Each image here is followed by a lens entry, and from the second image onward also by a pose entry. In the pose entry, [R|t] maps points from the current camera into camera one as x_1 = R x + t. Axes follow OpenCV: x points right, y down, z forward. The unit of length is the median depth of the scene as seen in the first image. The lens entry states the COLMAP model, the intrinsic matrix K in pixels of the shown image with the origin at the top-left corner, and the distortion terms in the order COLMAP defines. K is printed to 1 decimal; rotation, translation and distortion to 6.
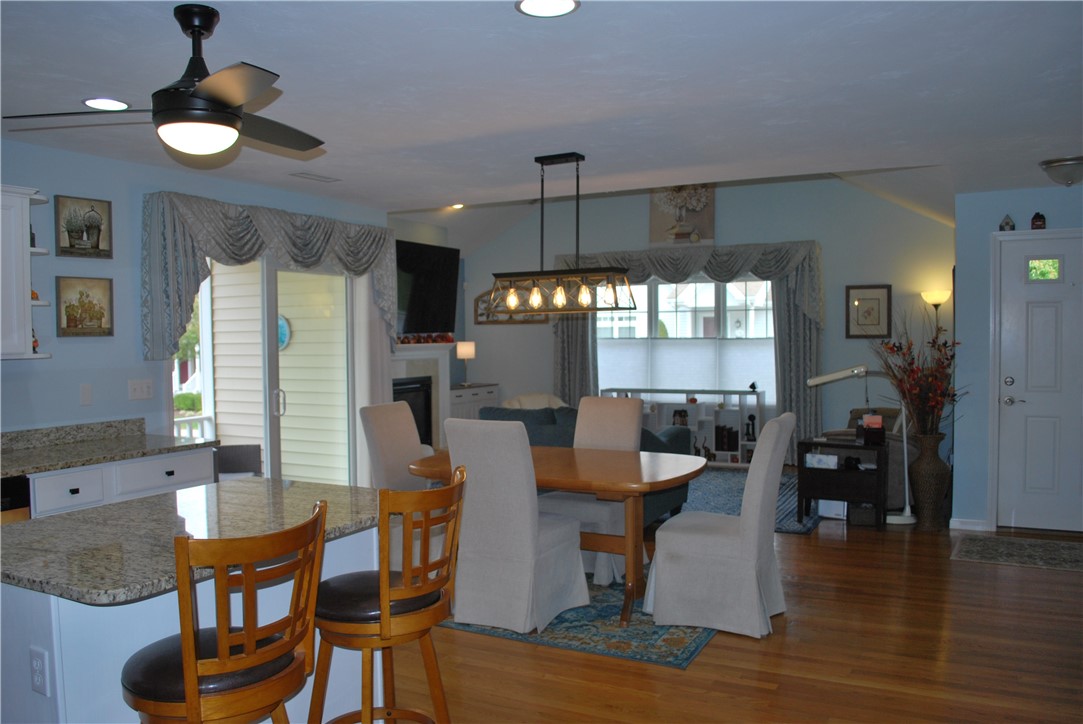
lens RADIAL K [[849.7, 0, 542.5], [0, 849.7, 368.9], [0, 0, 1]] dist [-0.086998, 0.013318]
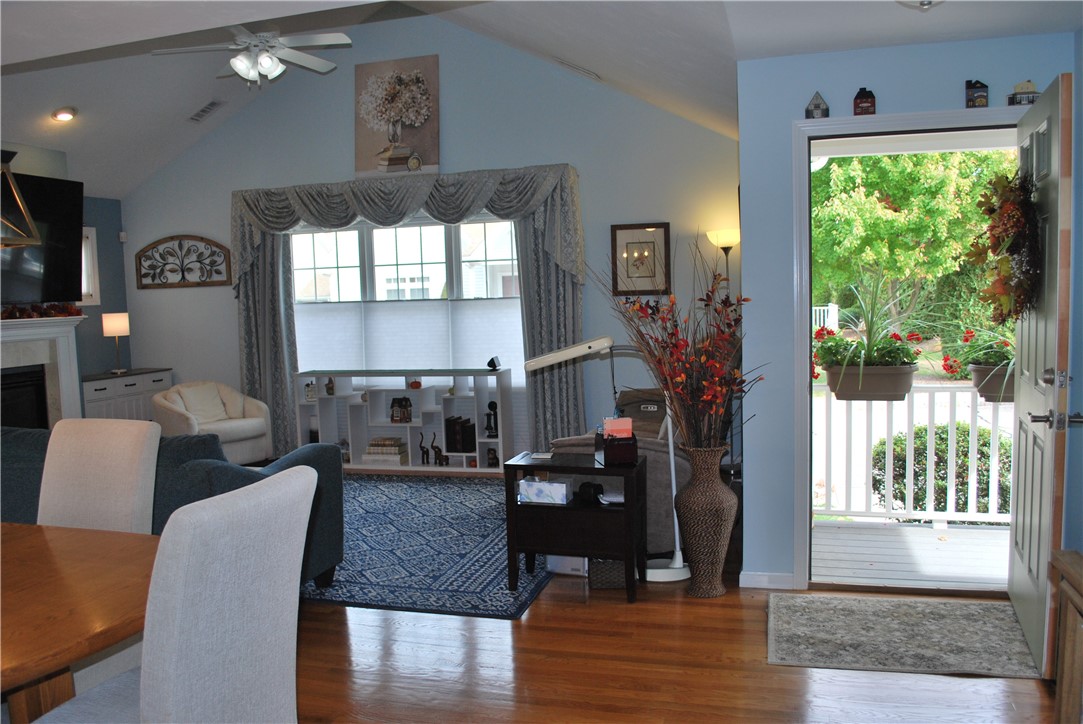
lens RADIAL K [[849.7, 0, 542.5], [0, 849.7, 368.9], [0, 0, 1]] dist [-0.086998, 0.013318]
pose [[0.979460, -0.037198, 0.198179, 0.143567], [0.028364, 0.998481, 0.047226, -0.008515], [-0.199635, -0.040635, 0.979027, 0.262433]]
